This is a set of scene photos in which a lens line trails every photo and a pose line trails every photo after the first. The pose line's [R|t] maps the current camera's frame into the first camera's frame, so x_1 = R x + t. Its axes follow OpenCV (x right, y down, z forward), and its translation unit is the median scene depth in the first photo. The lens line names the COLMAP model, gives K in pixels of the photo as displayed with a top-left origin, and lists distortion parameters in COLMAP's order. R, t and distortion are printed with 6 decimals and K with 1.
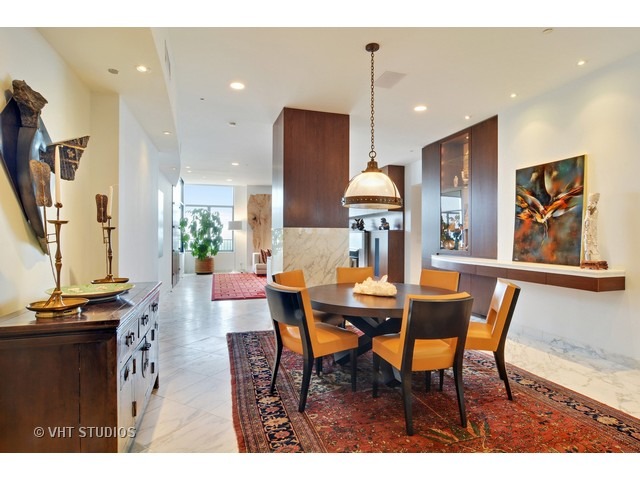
lens RADIAL K [[371.9, 0, 320.3], [0, 371.9, 238.4], [0, 0, 1]] dist [-0.000221, -0.000164]
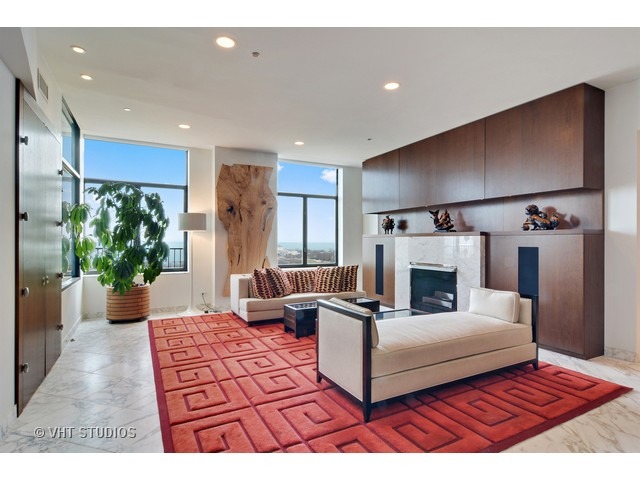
lens RADIAL K [[344.6, 0, 321.3], [0, 344.6, 242.4], [0, 0, 1]] dist [-0.004149, -0.000902]
pose [[0.976718, -0.006027, 0.214445, -0.112766], [0.007241, 0.999962, -0.004873, -0.002005], [-0.214407, 0.006312, 0.976724, 0.355117]]
